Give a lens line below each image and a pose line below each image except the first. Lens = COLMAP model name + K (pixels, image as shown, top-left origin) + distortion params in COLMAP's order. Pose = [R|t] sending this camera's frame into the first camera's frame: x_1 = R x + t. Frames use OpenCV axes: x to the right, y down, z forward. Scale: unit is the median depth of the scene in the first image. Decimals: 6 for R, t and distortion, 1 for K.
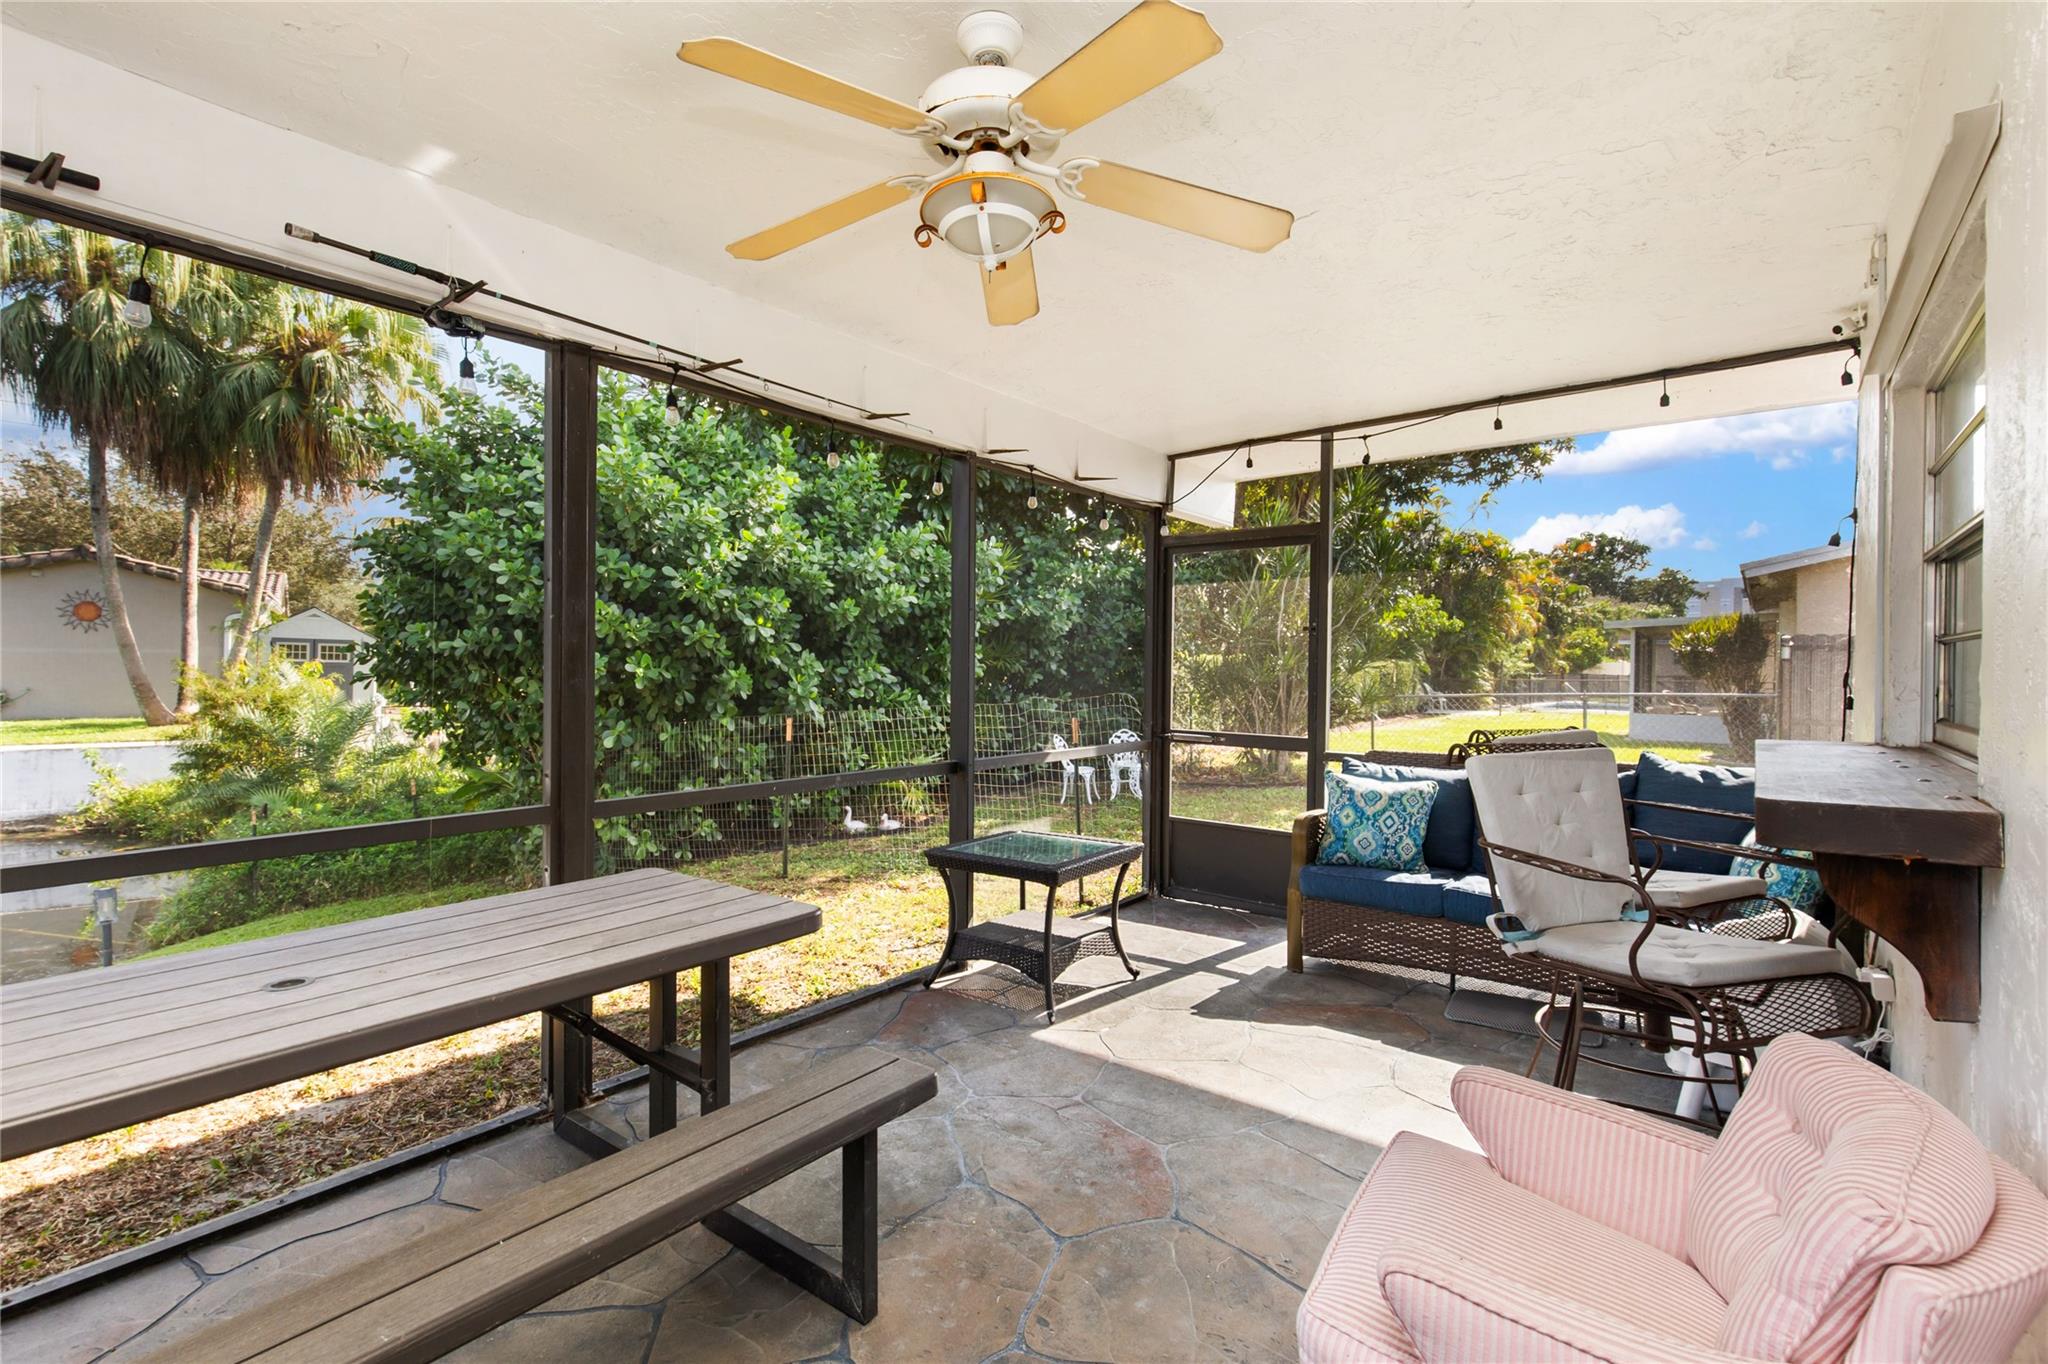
lens RADIAL K [[927.2, 0, 1012.4], [0, 927.2, 682.3], [0, 0, 1]] dist [0.004565, 0.000178]
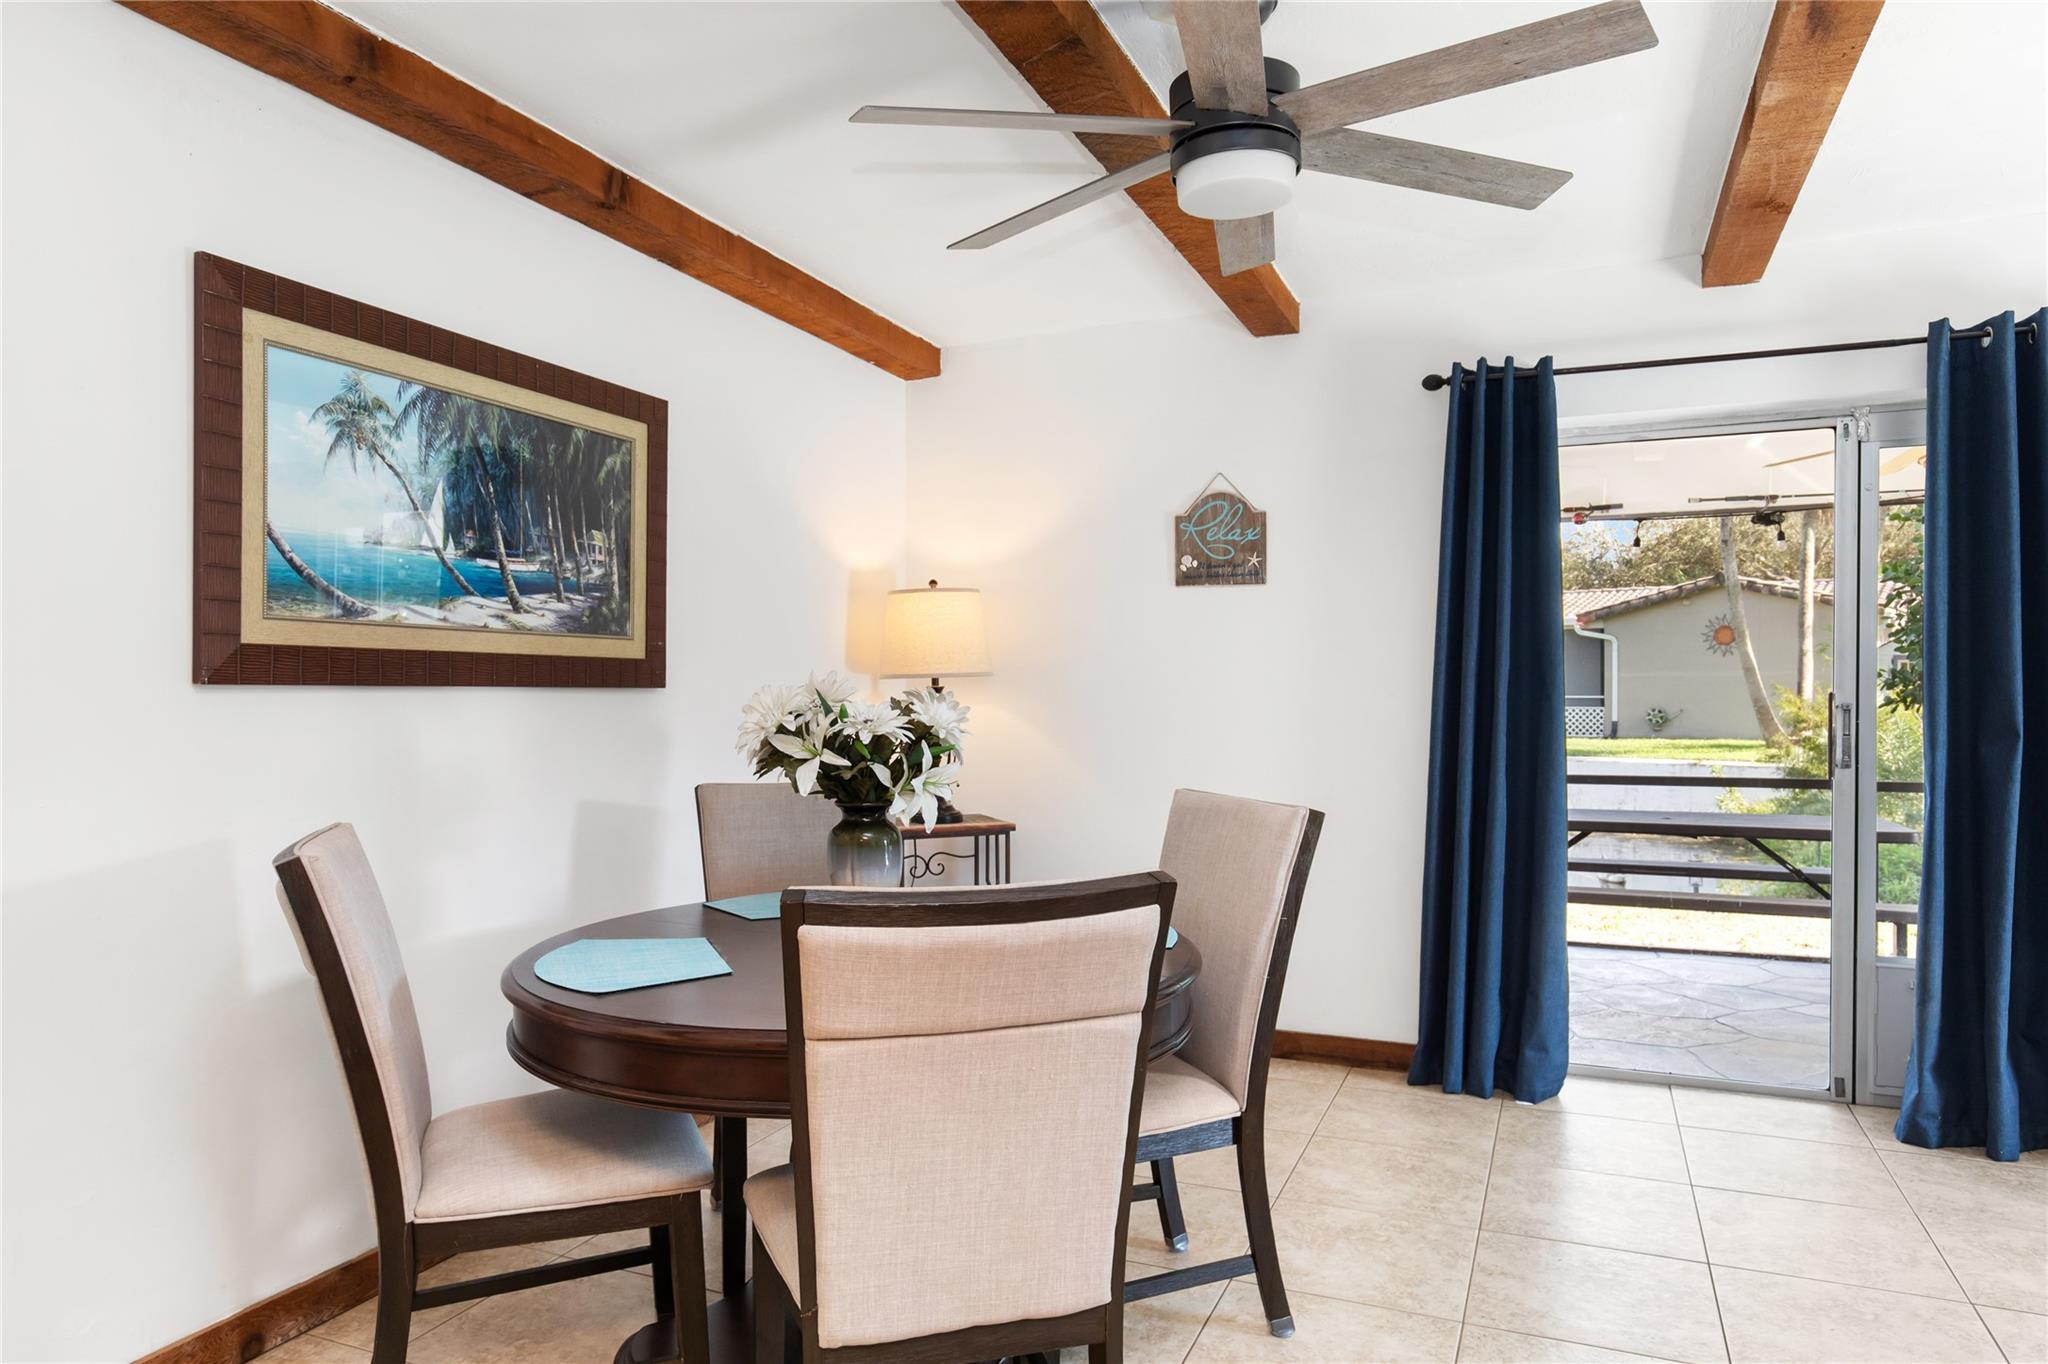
lens RADIAL K [[1309.6, 0, 1019.2], [0, 1309.6, 692.4], [0, 0, 1]] dist [0.021957, 0.000665]
pose [[0.274474, -0.005756, -0.961577, 0.210823], [-0.001988, 0.999977, -0.006553, -0.002050], [0.961592, 0.003710, 0.274456, -0.162627]]
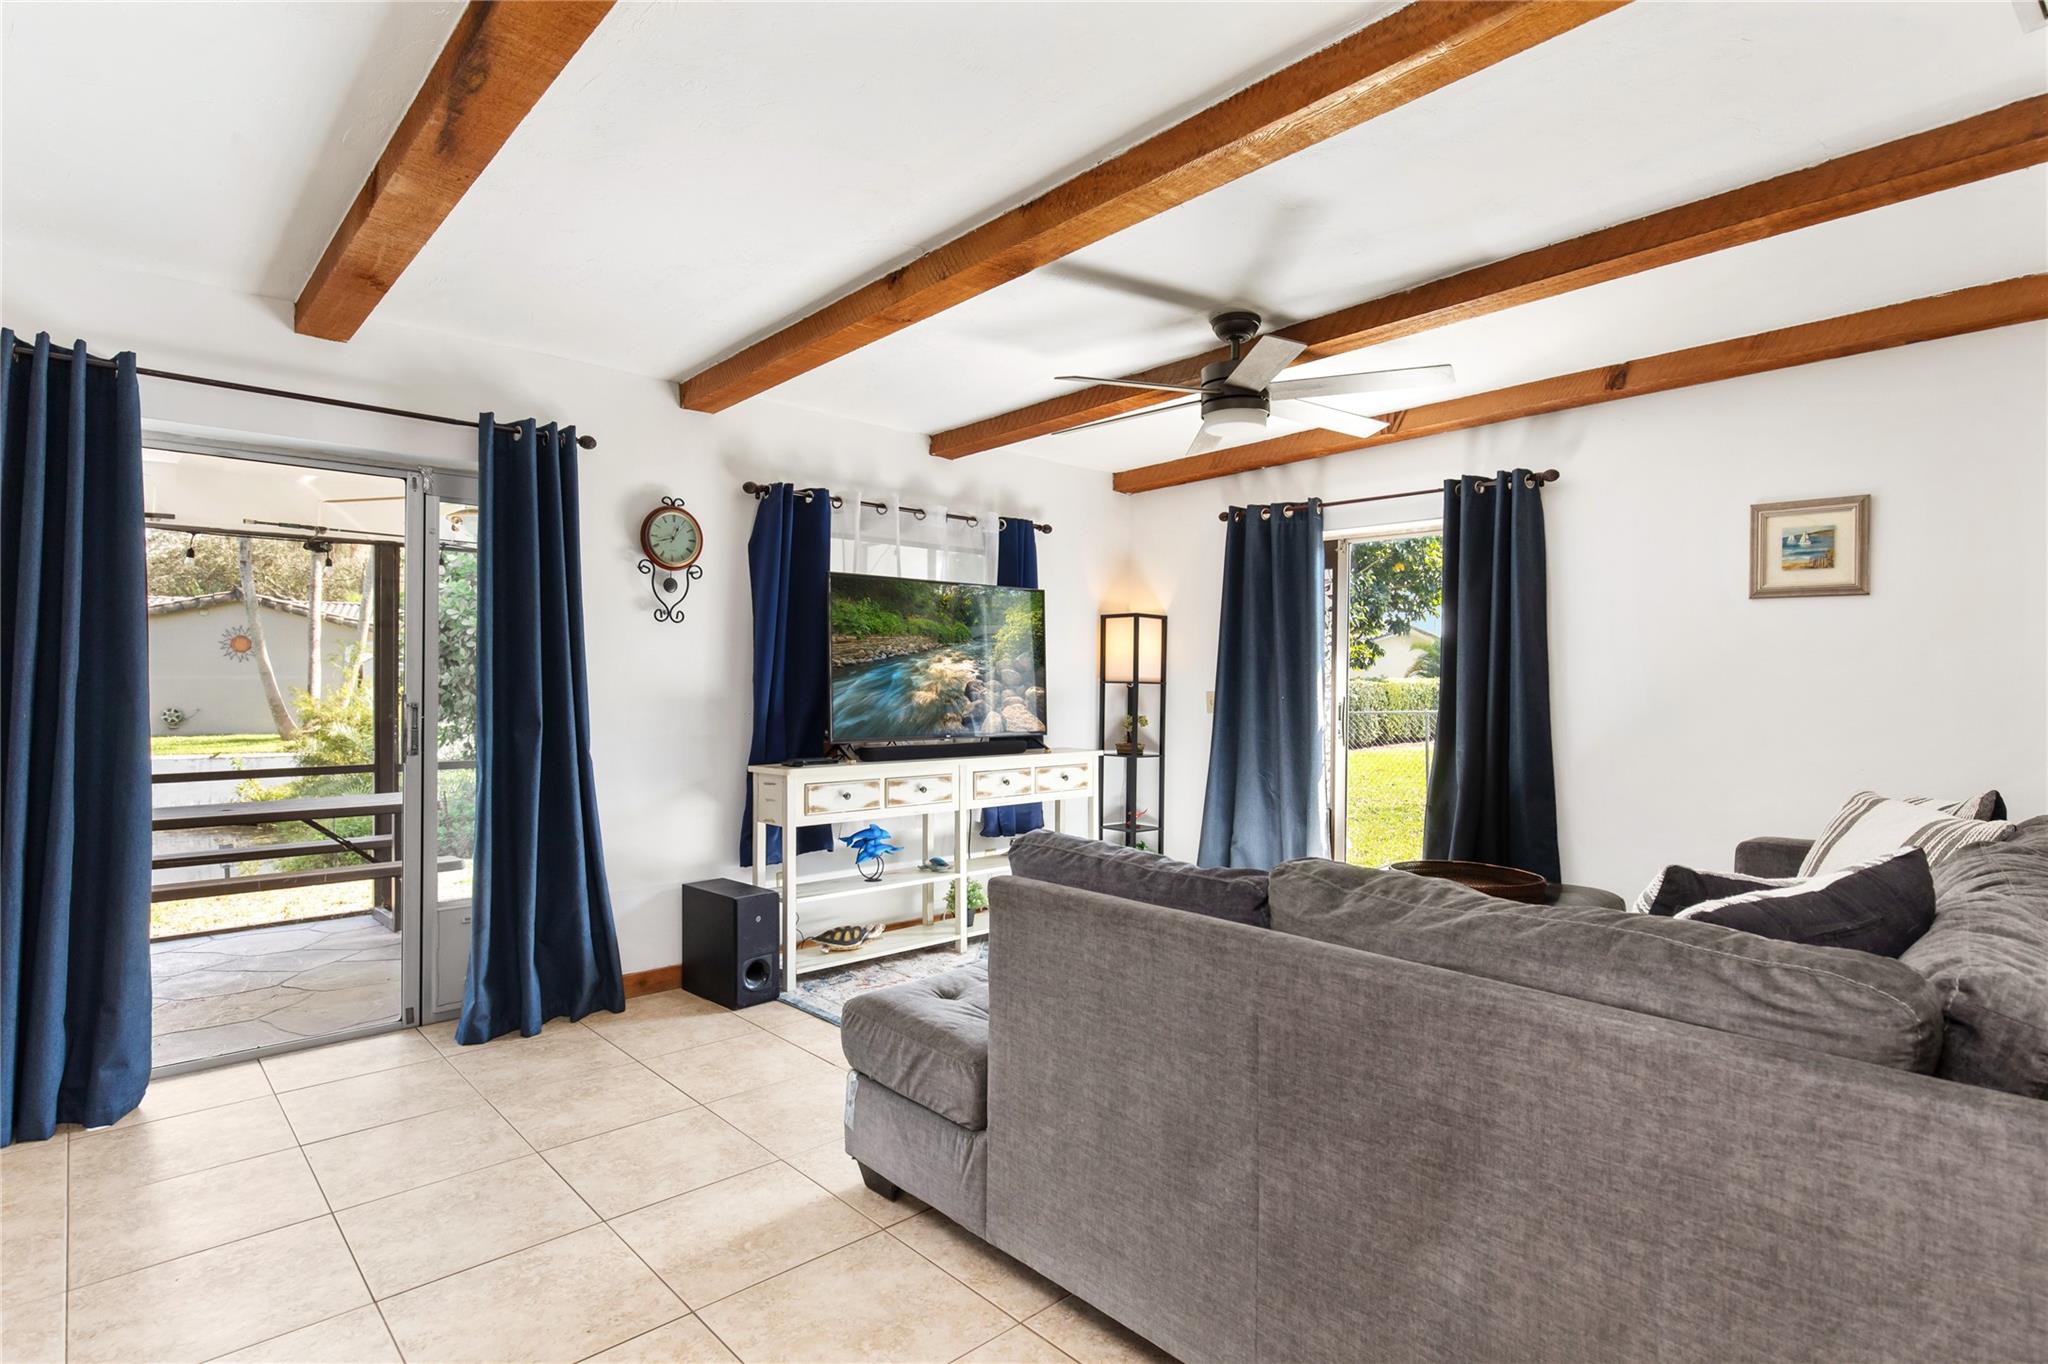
lens RADIAL K [[1038.0, 0, 1012.5], [0, 1038.0, 675.2], [0, 0, 1]] dist [-0.000590, 0.001101]
pose [[0.987934, -0.011249, -0.154468, 0.193007], [0.008287, 0.999769, -0.019810, -0.002318], [0.154655, 0.018291, 0.987799, -0.162304]]
